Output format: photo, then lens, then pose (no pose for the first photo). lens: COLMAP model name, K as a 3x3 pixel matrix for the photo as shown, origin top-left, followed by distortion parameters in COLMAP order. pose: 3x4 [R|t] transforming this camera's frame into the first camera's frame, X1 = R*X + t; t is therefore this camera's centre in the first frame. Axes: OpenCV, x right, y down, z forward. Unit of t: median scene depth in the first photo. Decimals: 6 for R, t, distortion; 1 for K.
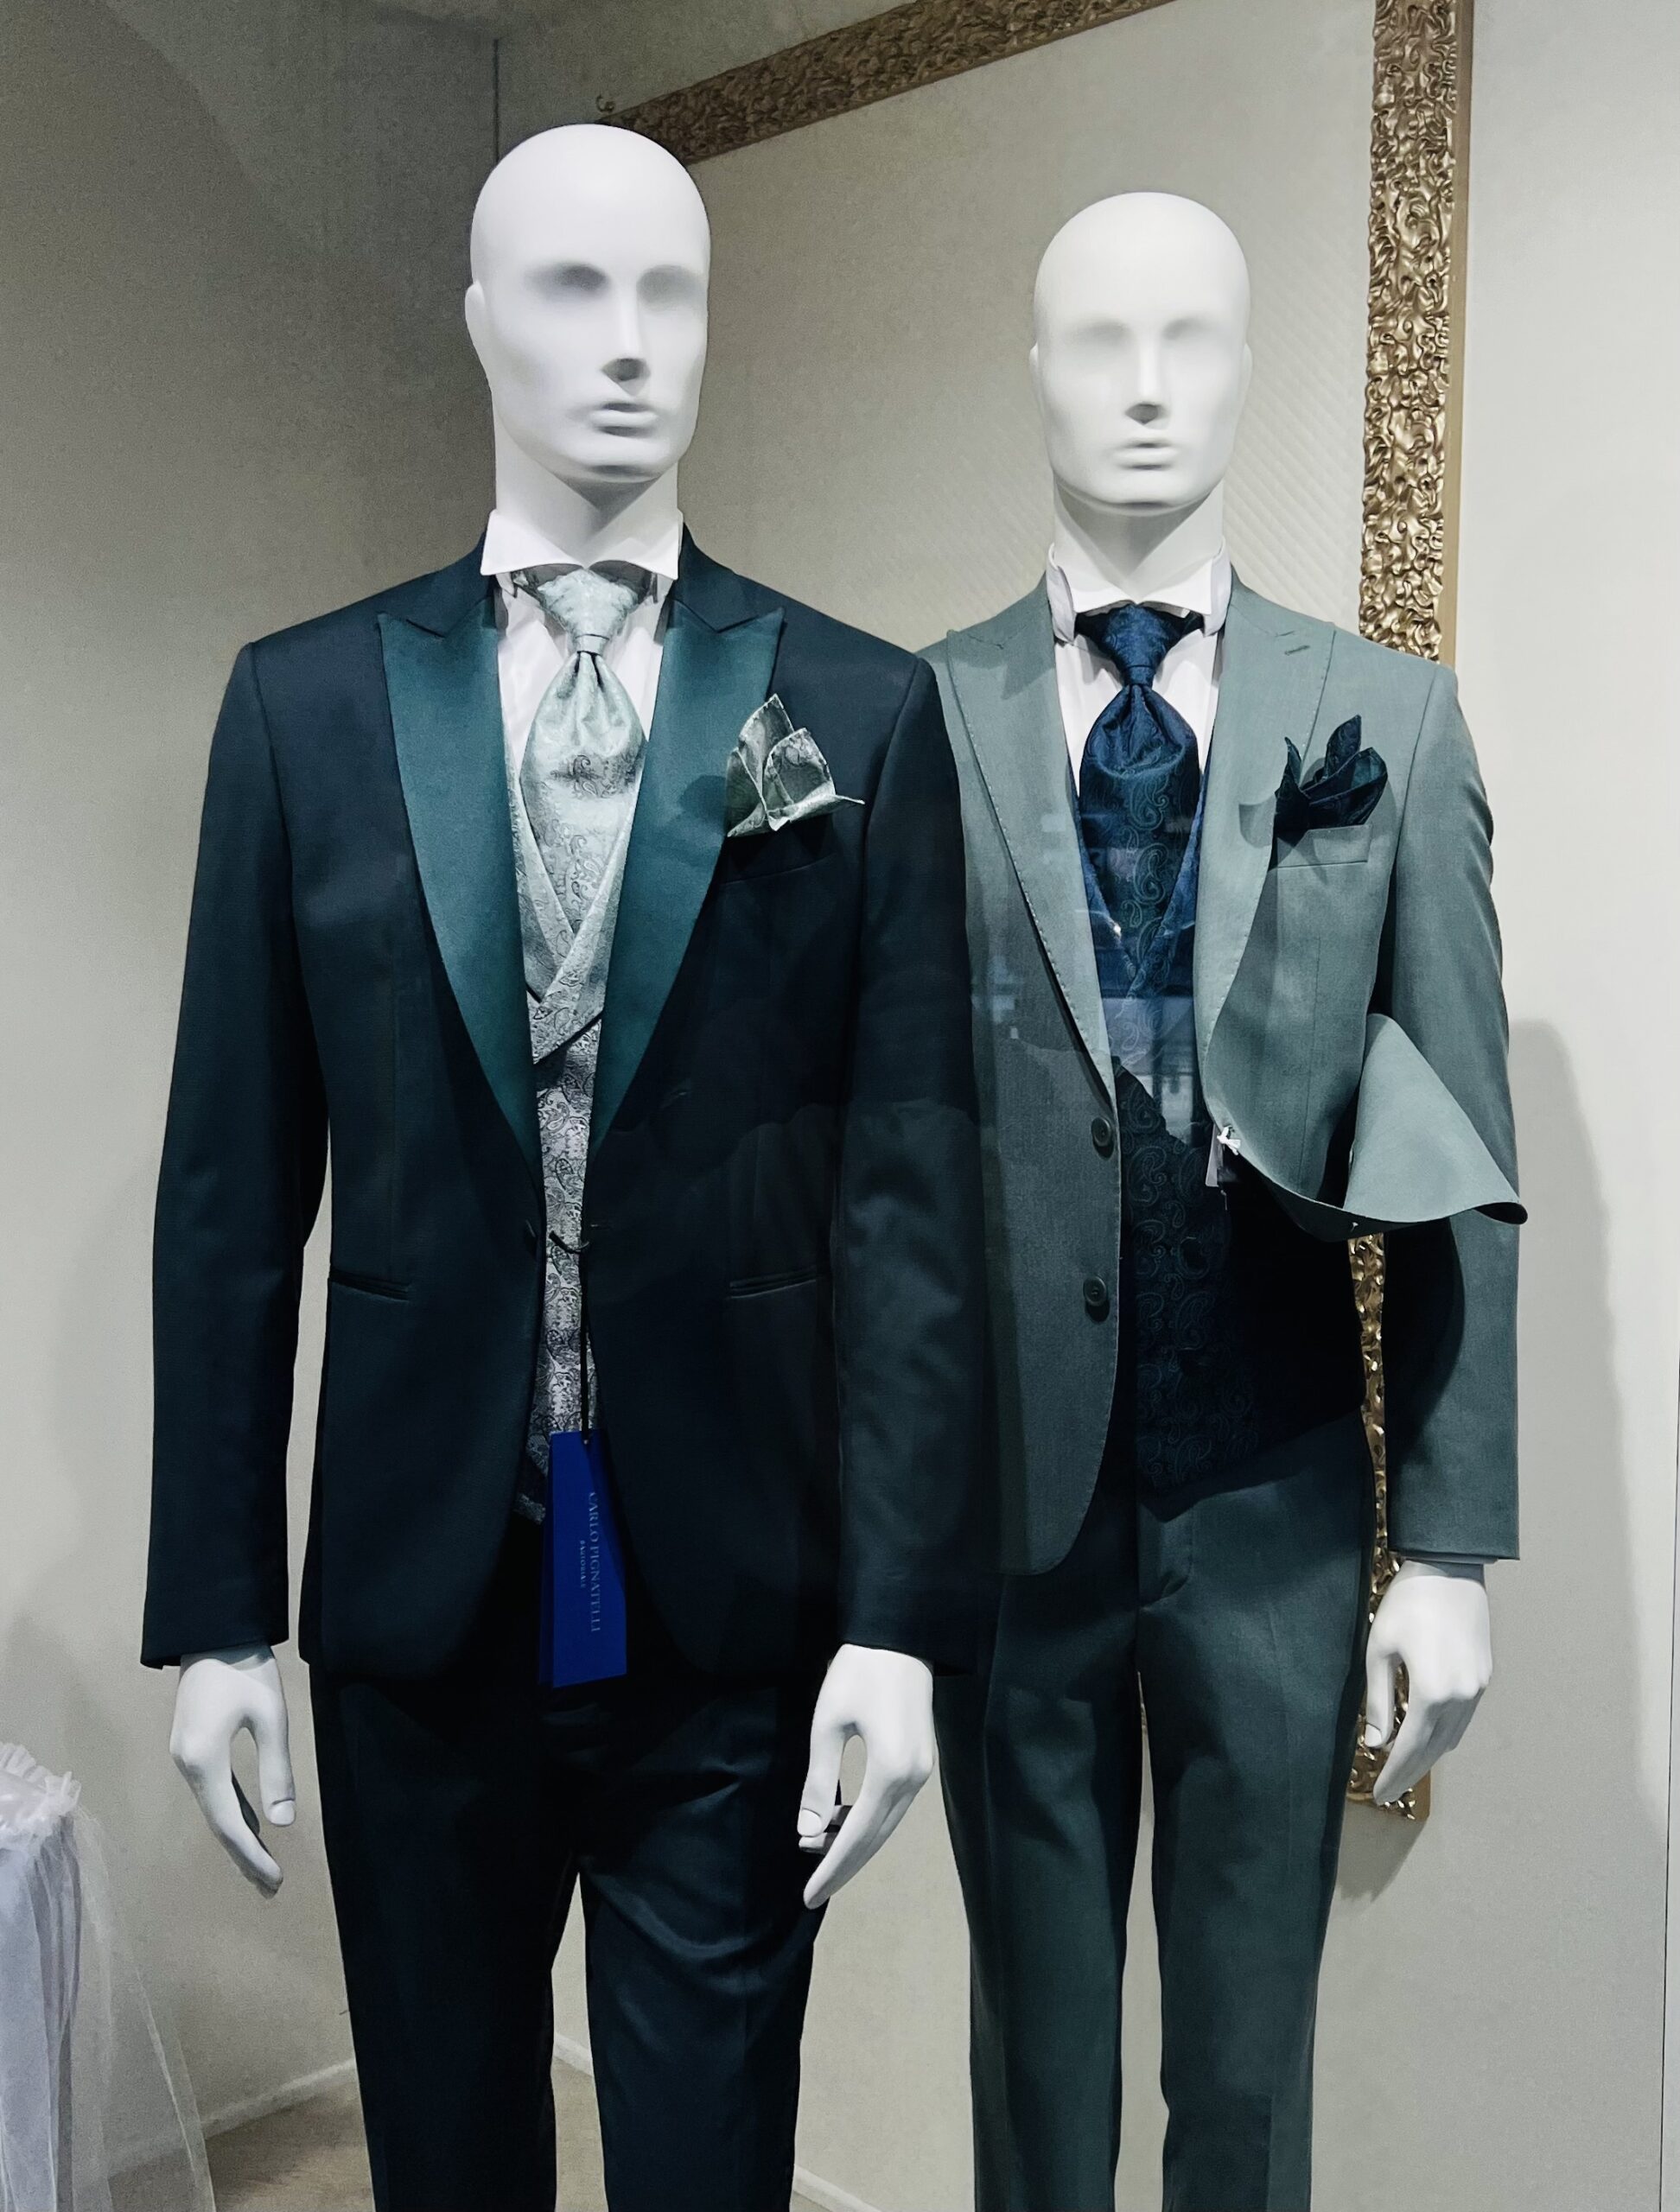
lens RADIAL K [[2557.7, 0, 836.2], [0, 2557.7, 1074.2], [0, 0, 1]] dist [0.008650, -0.037143]
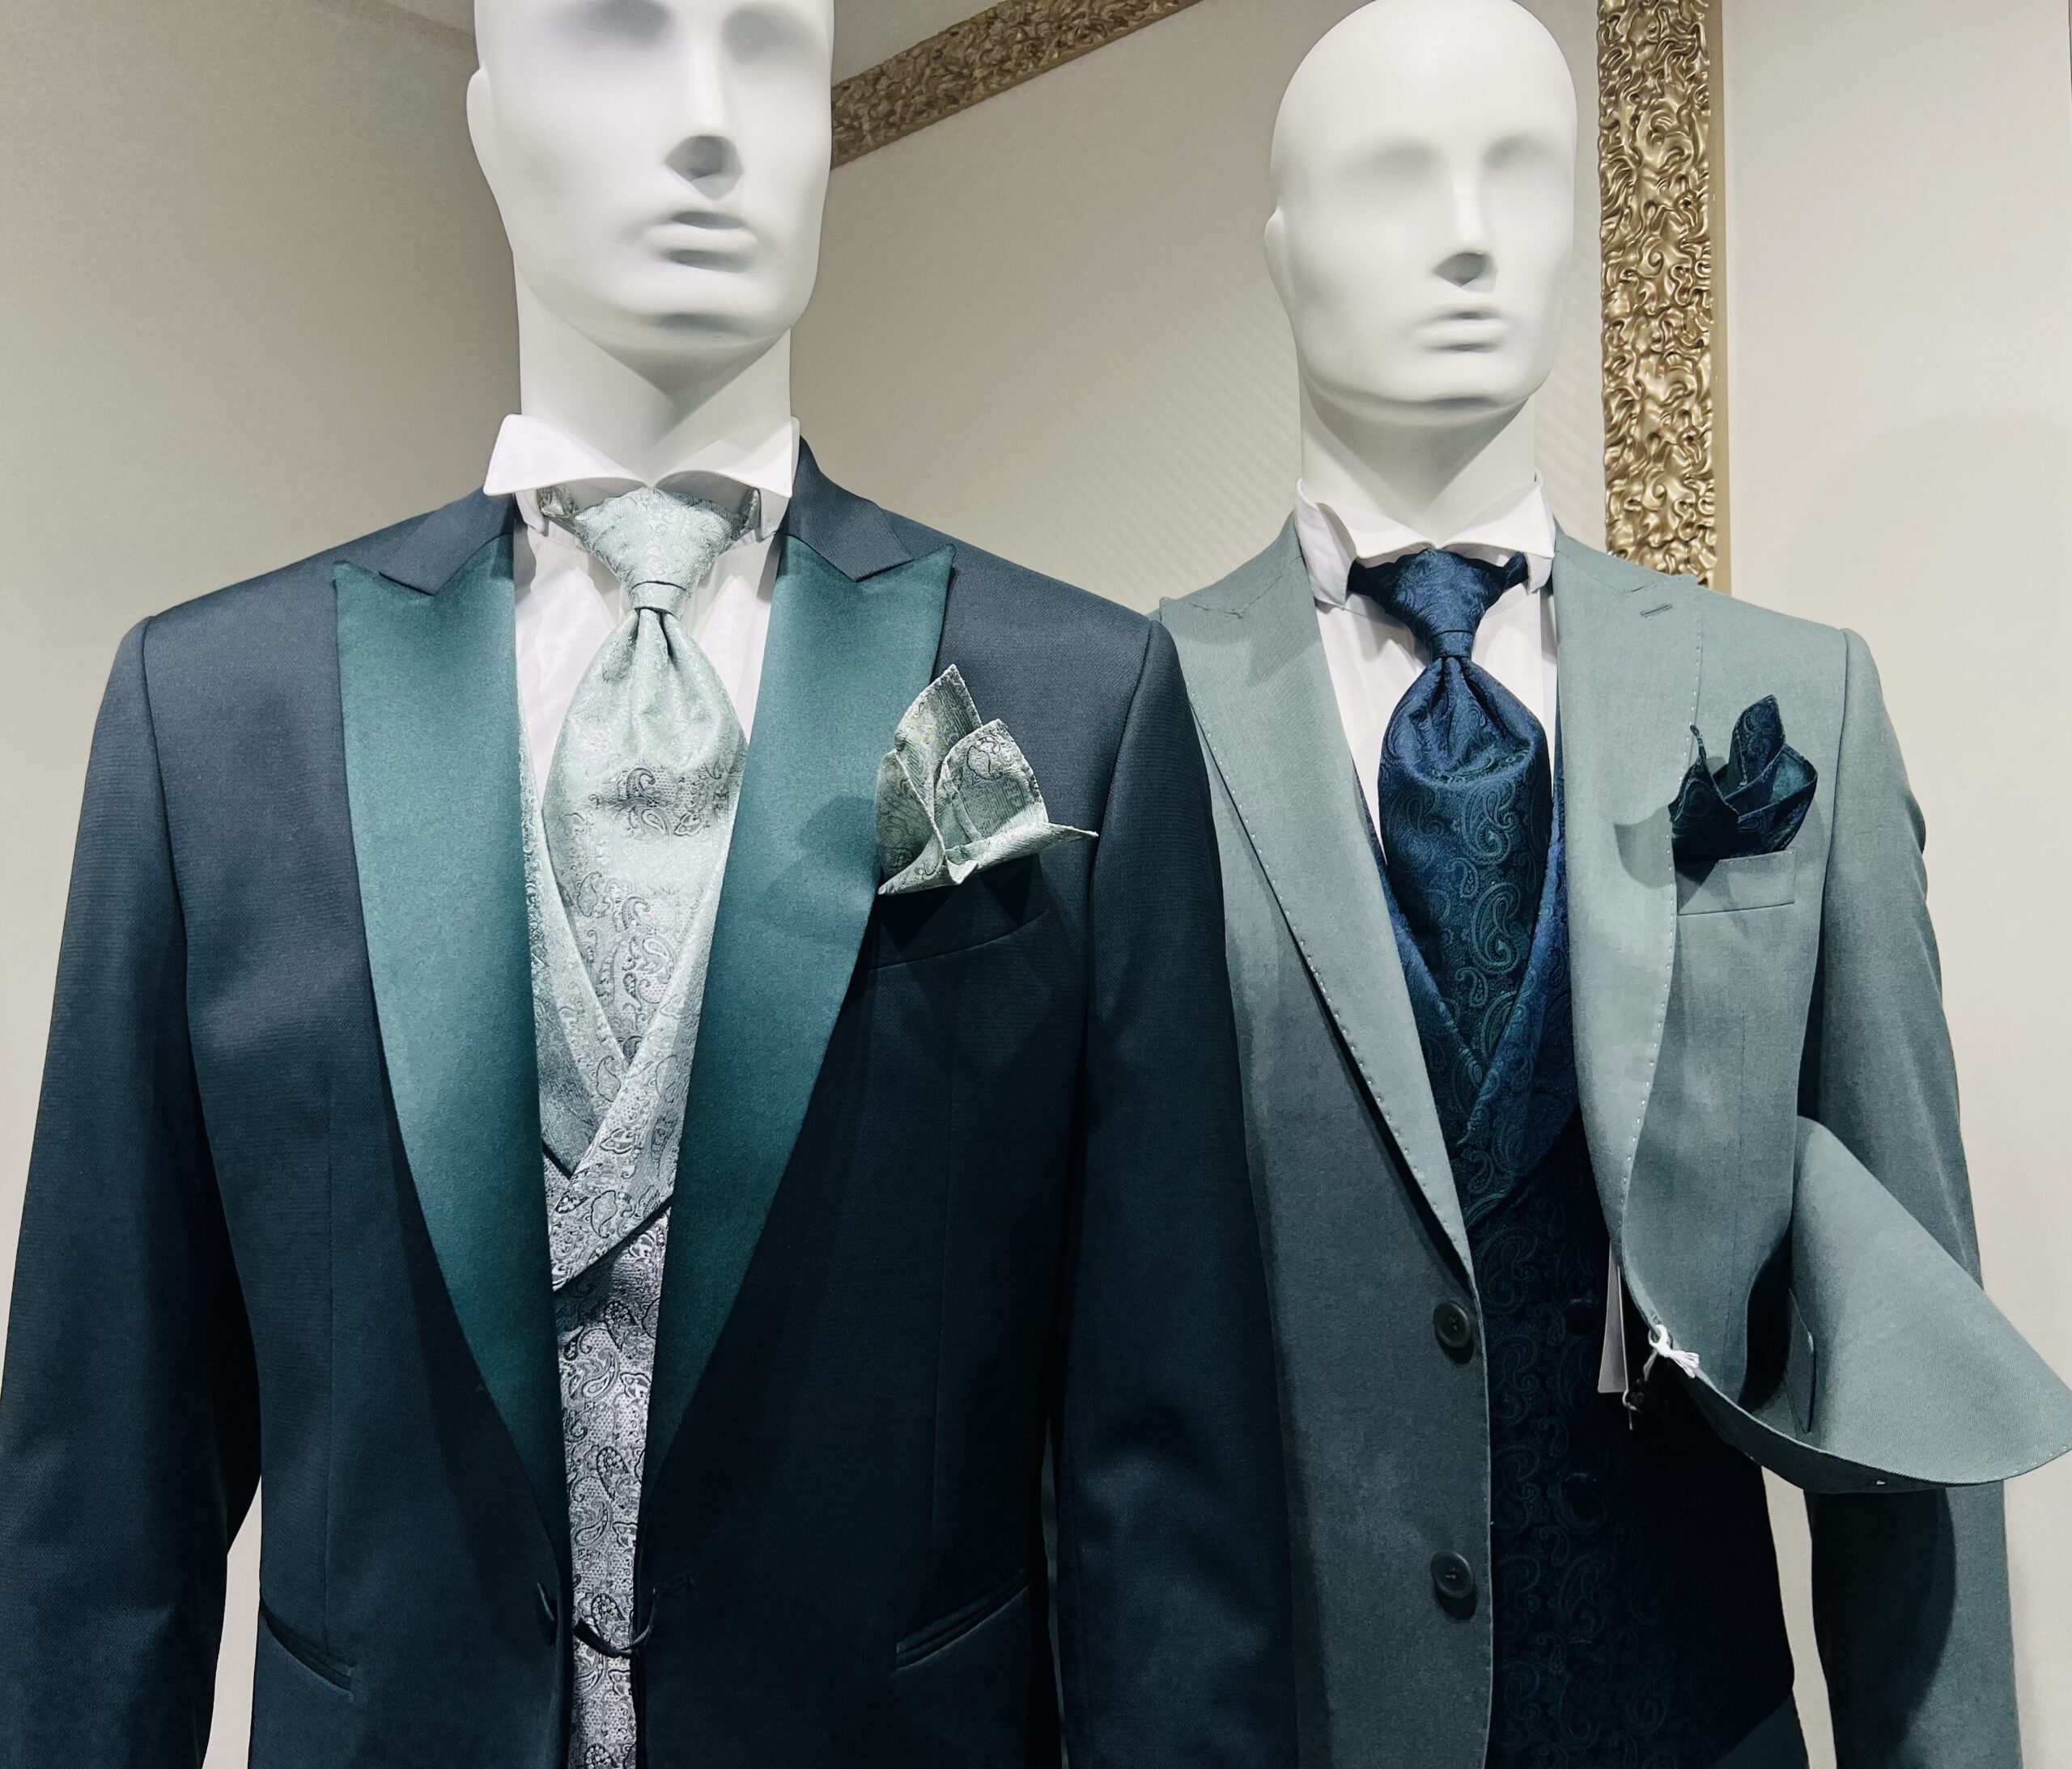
lens RADIAL K [[1924.7, 0, 992.4], [0, 1924.7, 806.2], [0, 0, 1]] dist [0.013747, 0.006912]
pose [[0.999117, -0.021536, 0.036070, -0.028574], [0.025583, 0.992945, -0.115783, -0.054369], [-0.033322, 0.116603, 0.992619, 0.489534]]
